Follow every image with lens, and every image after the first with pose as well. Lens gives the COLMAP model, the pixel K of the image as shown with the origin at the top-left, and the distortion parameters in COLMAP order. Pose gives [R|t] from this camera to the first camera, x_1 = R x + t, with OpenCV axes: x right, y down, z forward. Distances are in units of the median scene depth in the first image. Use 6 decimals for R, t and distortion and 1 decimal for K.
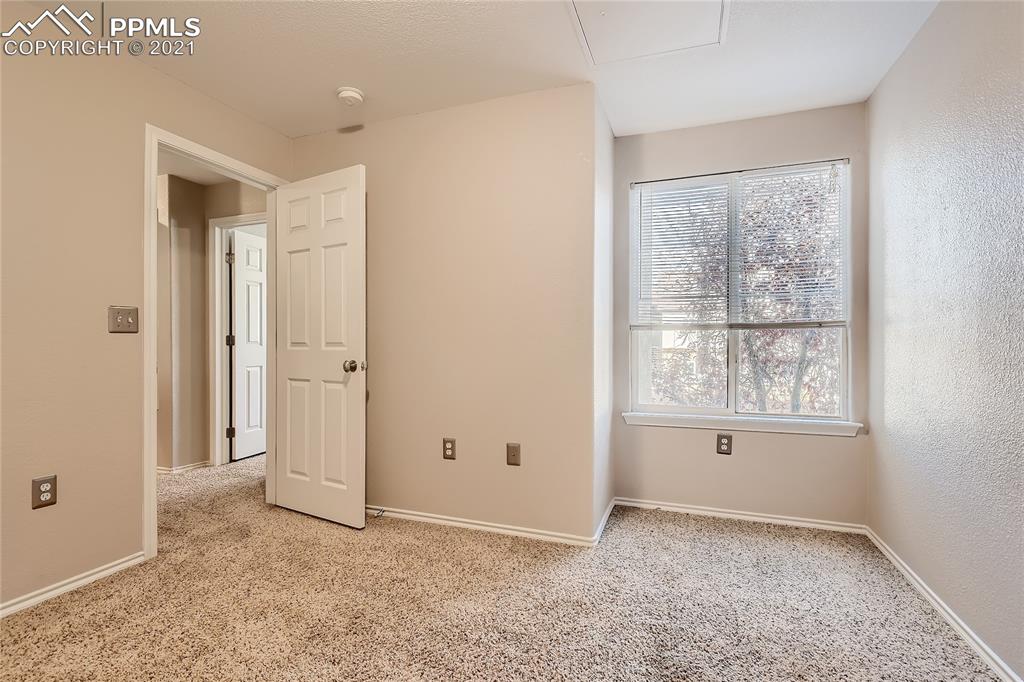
lens RADIAL K [[468.8, 0, 509.4], [0, 468.8, 342.9], [0, 0, 1]] dist [0.017181, -0.013820]
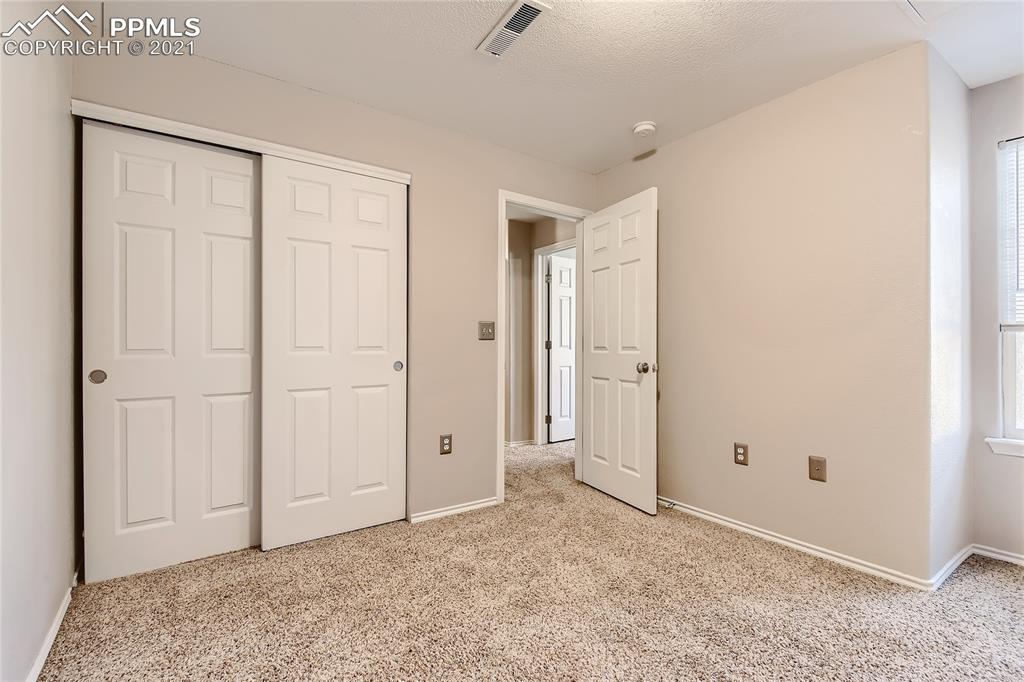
lens RADIAL K [[468.8, 0, 509.4], [0, 468.8, 342.9], [0, 0, 1]] dist [0.017181, -0.013820]
pose [[0.821291, -0.002145, -0.570506, 0.040800], [-0.002987, 0.999963, -0.008060, -0.000465], [0.570502, 0.008324, 0.821254, -0.109157]]
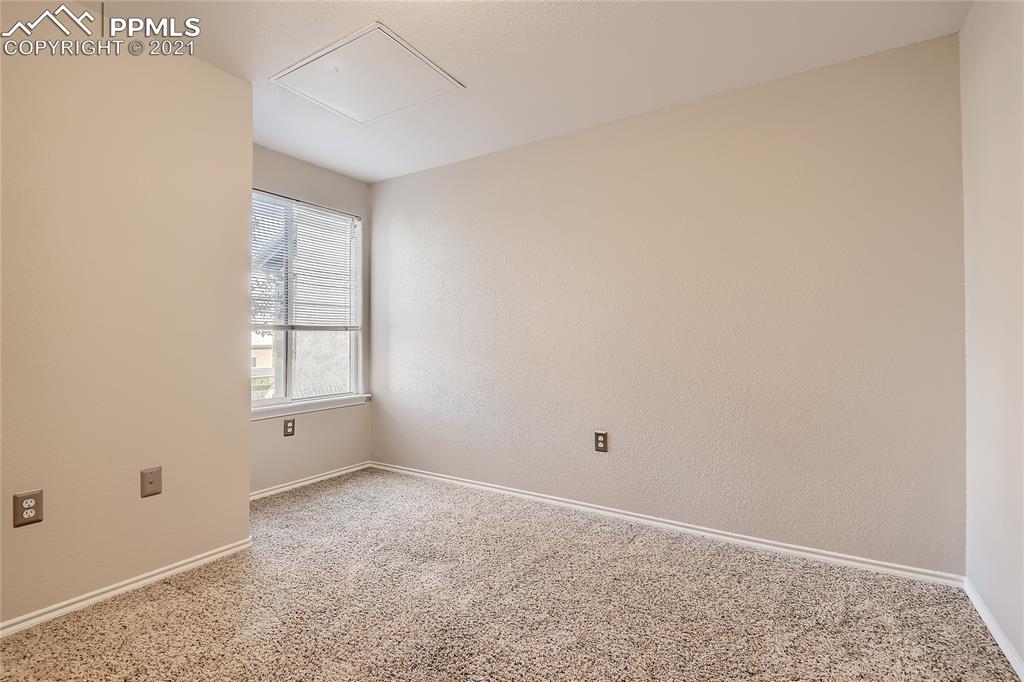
lens RADIAL K [[472.3, 0, 511.0], [0, 472.3, 337.3], [0, 0, 1]] dist [0.015548, -0.012386]
pose [[0.203050, 0.007082, 0.979143, -0.661701], [-0.000880, 0.999975, -0.007050, -0.003026], [-0.979168, 0.000570, 0.203051, 0.239523]]
